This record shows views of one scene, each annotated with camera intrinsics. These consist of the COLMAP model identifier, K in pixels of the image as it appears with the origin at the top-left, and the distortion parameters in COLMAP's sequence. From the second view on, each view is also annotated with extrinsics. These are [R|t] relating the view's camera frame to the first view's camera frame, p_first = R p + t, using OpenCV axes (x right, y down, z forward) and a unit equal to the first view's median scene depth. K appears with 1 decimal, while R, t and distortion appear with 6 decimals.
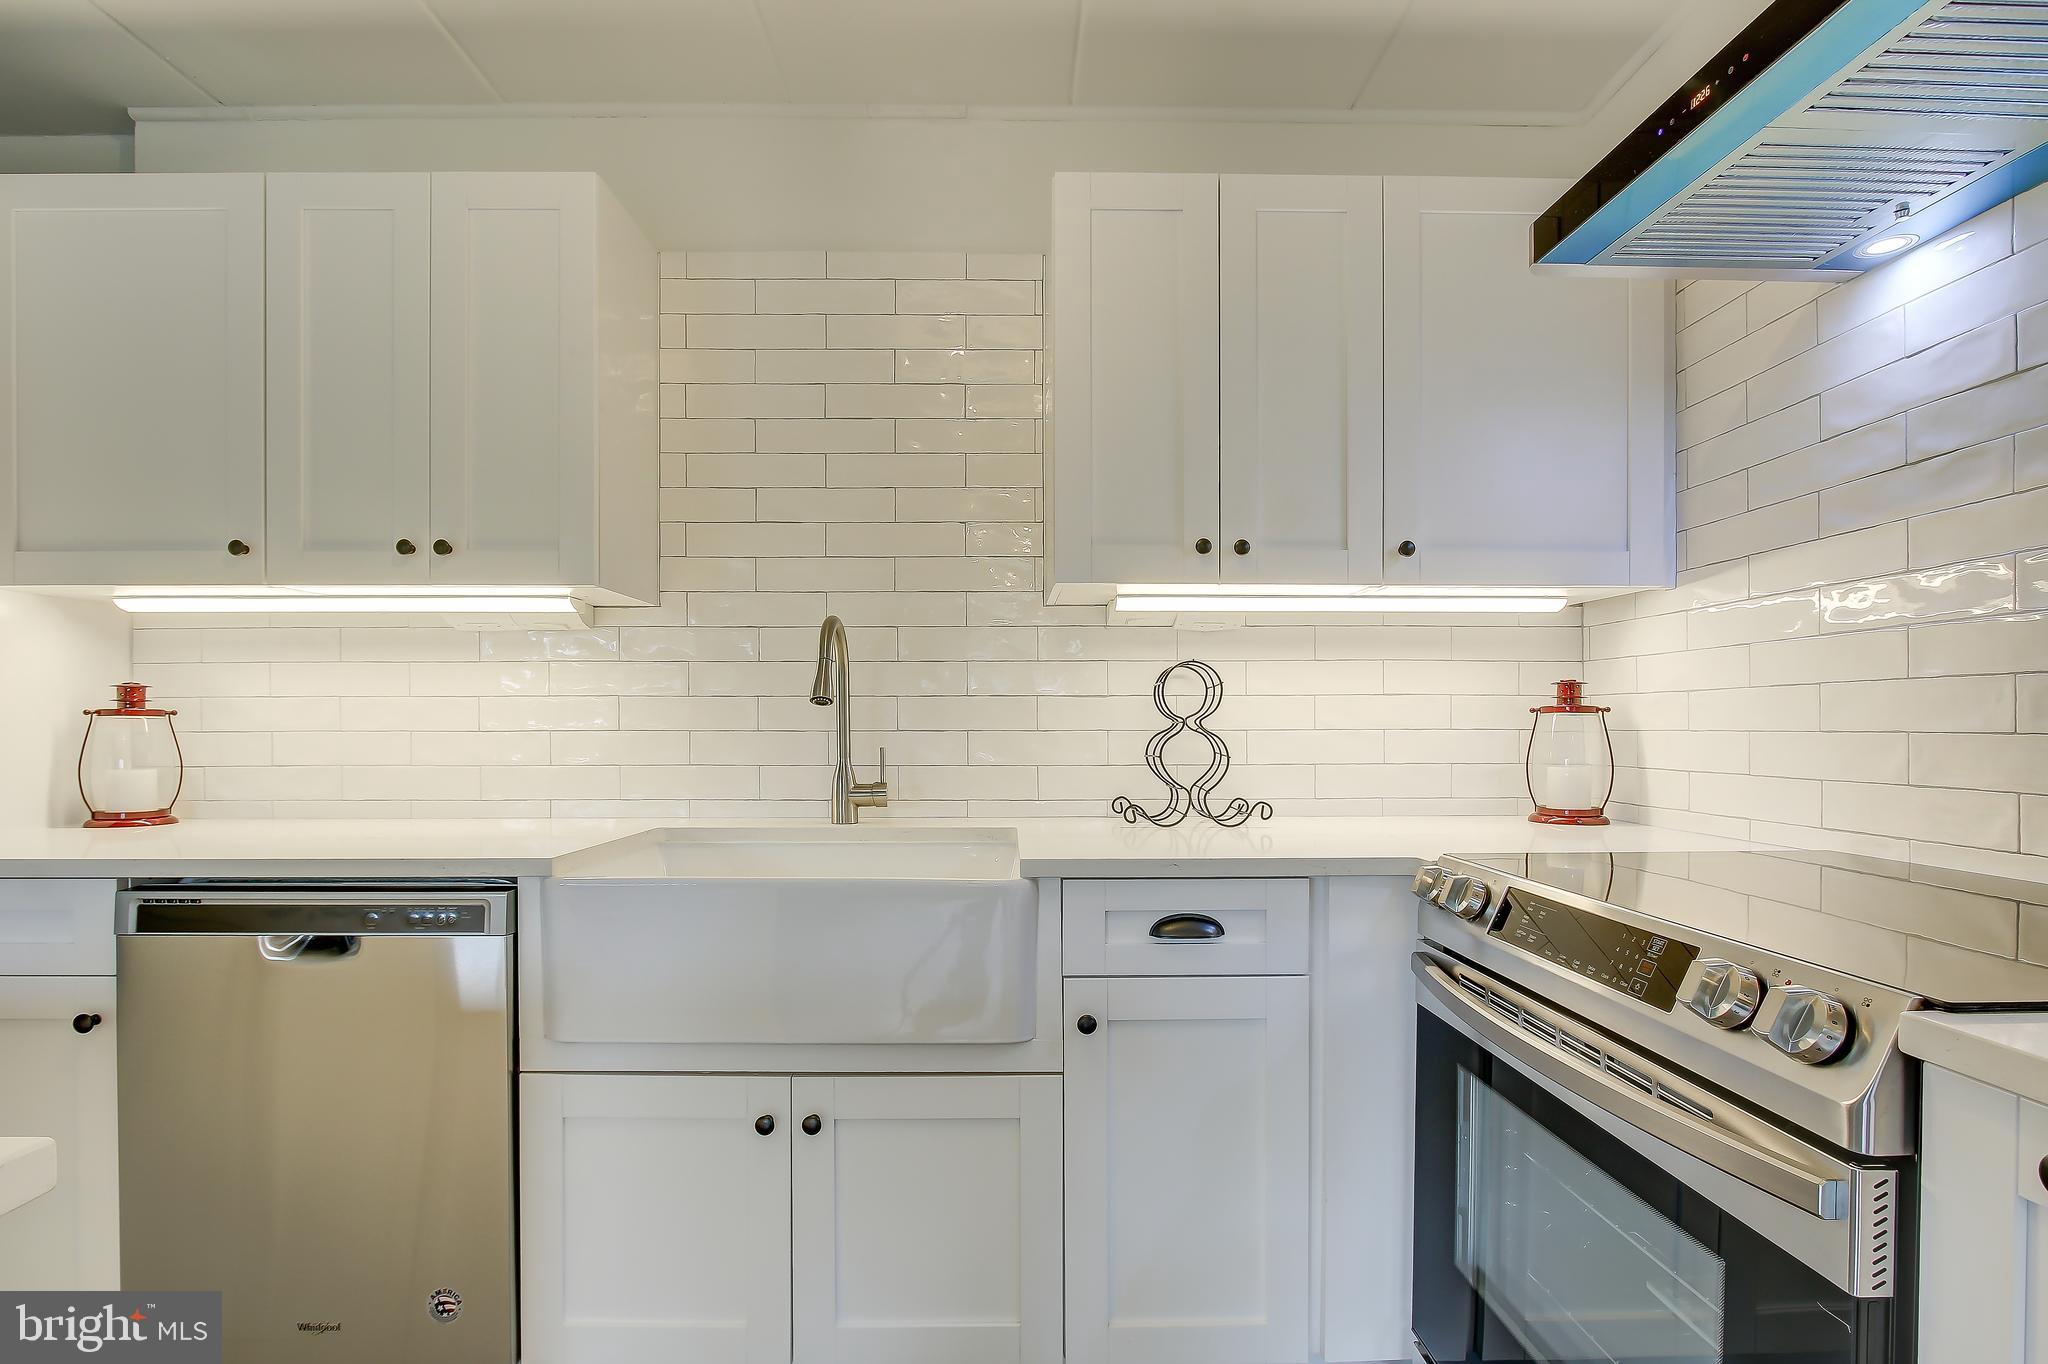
lens RADIAL K [[971.6, 0, 1018.2], [0, 971.6, 733.2], [0, 0, 1]] dist [-0.020794, 0.003603]
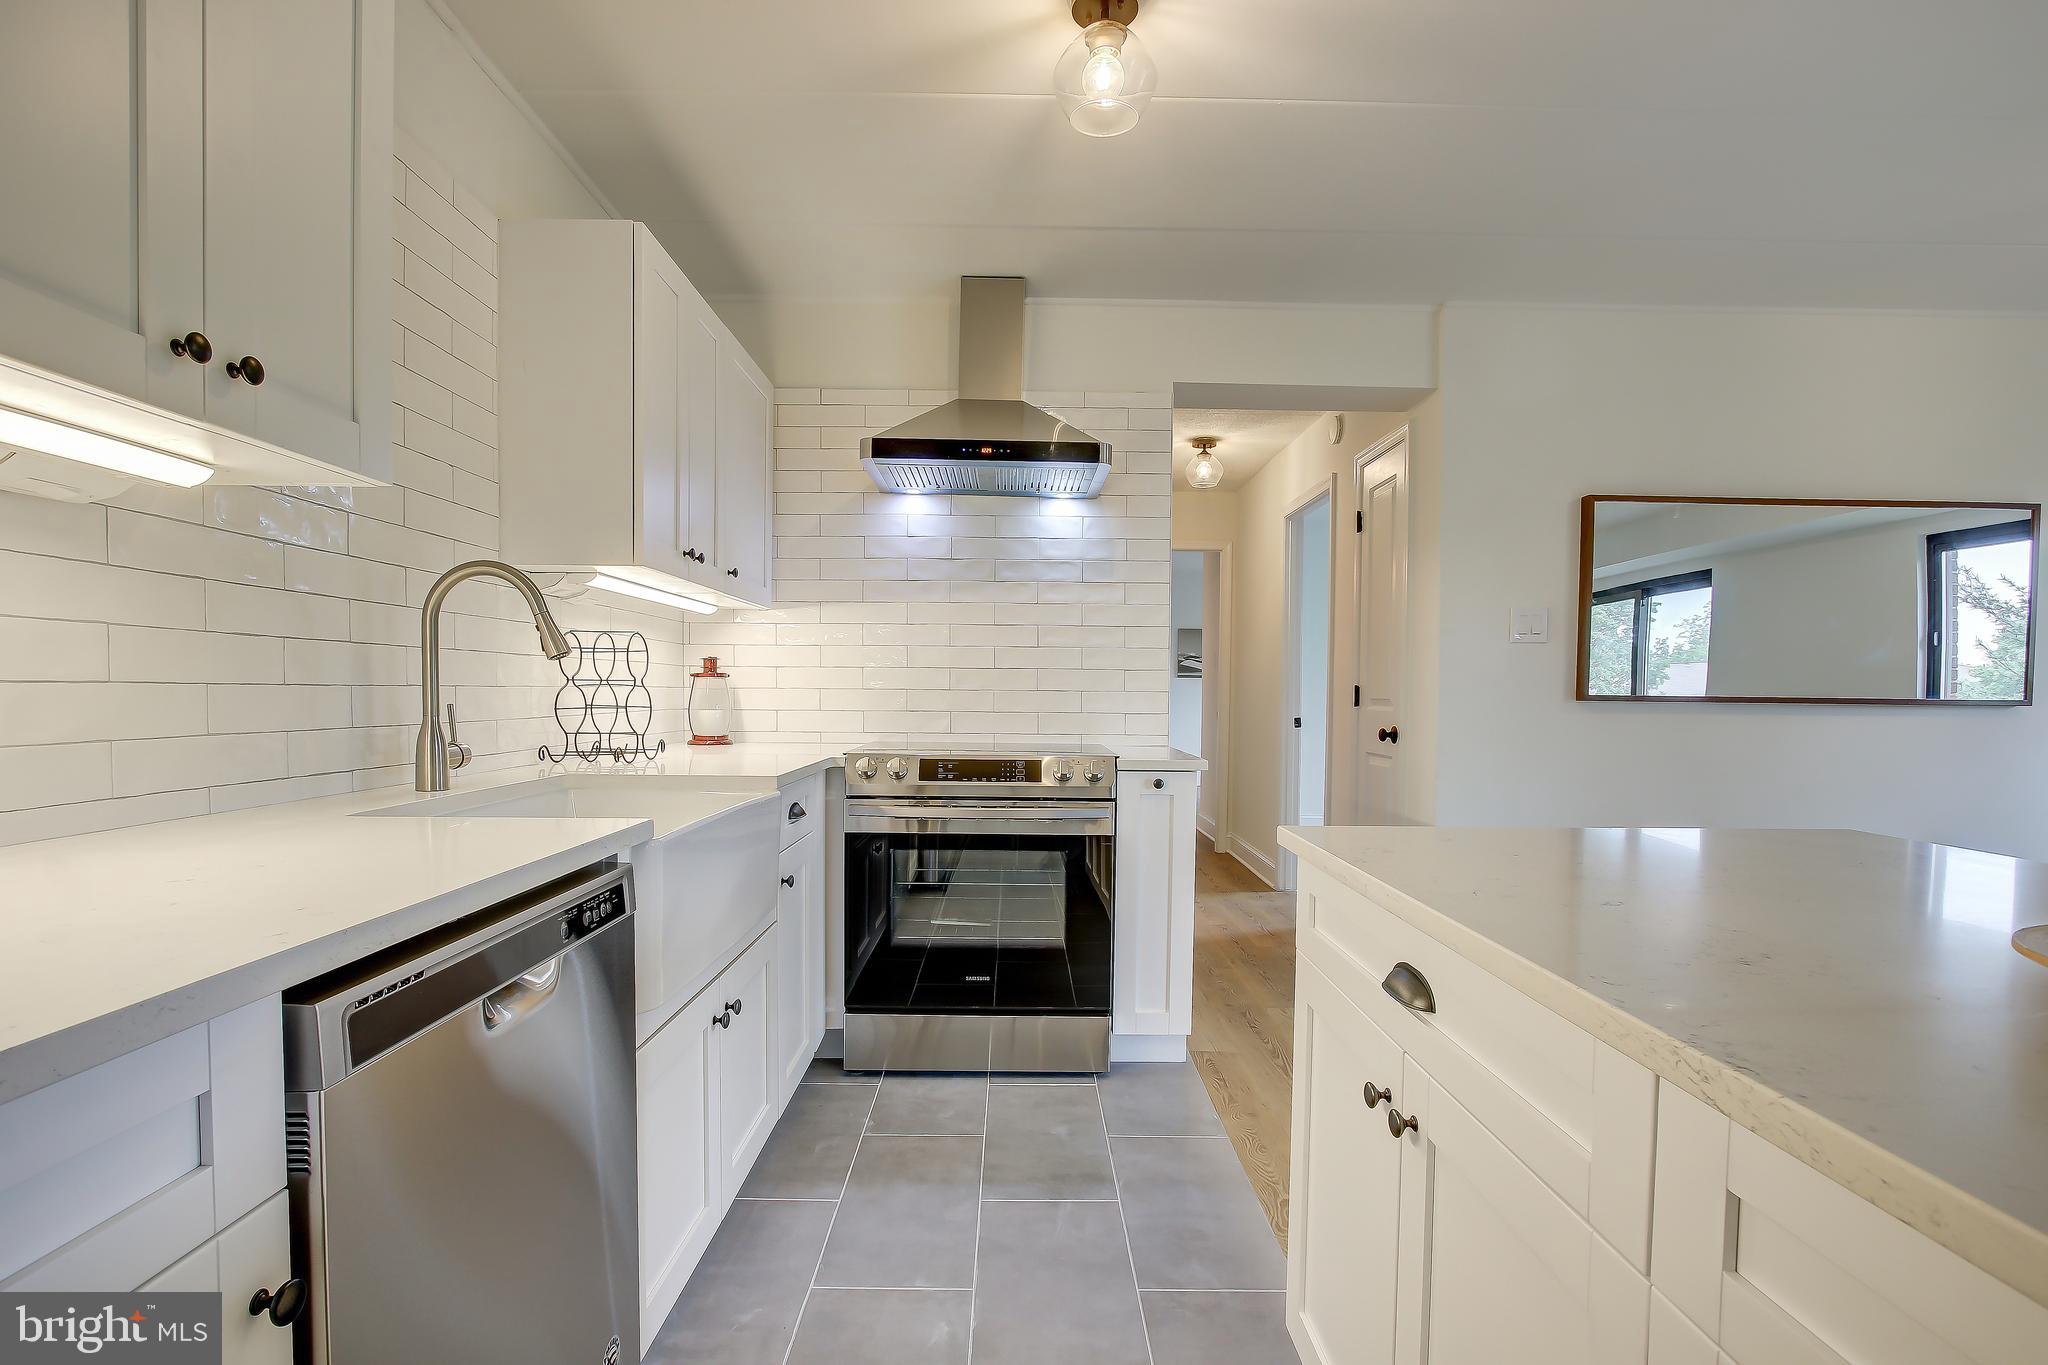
lens RADIAL K [[971.6, 0, 1019.0], [0, 971.6, 720.0], [0, 0, 1]] dist [-0.020794, 0.003603]
pose [[0.008665, -0.029309, 0.999533, -1.104483], [-0.001729, 0.999568, 0.029325, 0.002679], [-0.999961, -0.001983, 0.008611, 0.486482]]
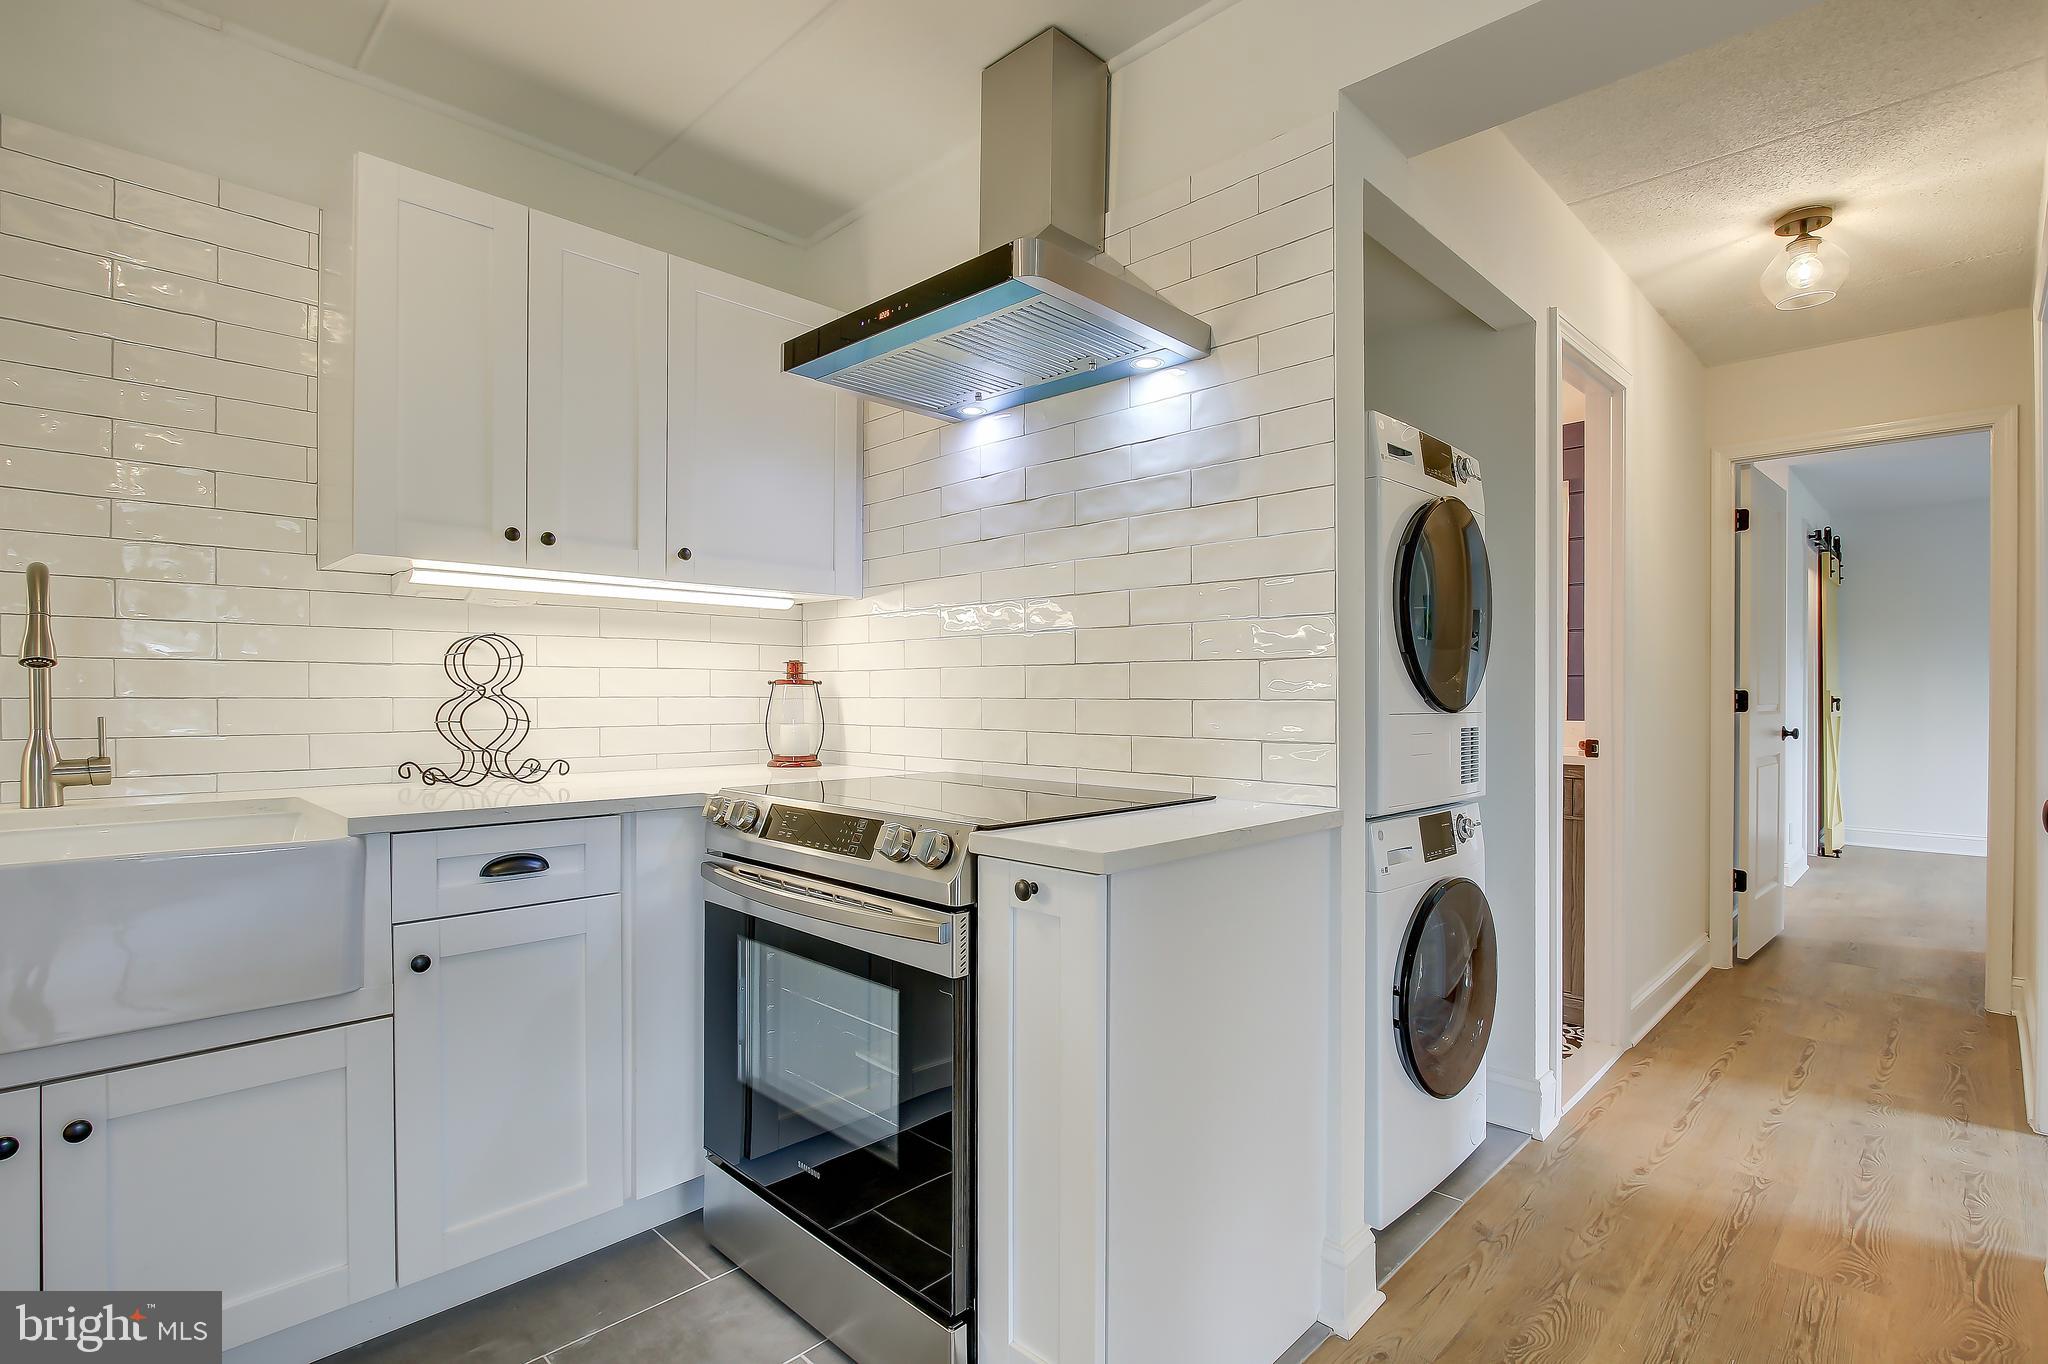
lens RADIAL K [[971.6, 0, 1024.7], [0, 971.6, 697.6], [0, 0, 1]] dist [-0.020794, 0.003603]
pose [[0.712302, 0.000747, 0.701873, -0.160709], [0.003388, 0.999984, -0.004502, 0.004328], [-0.701865, 0.005585, 0.712288, -0.201585]]
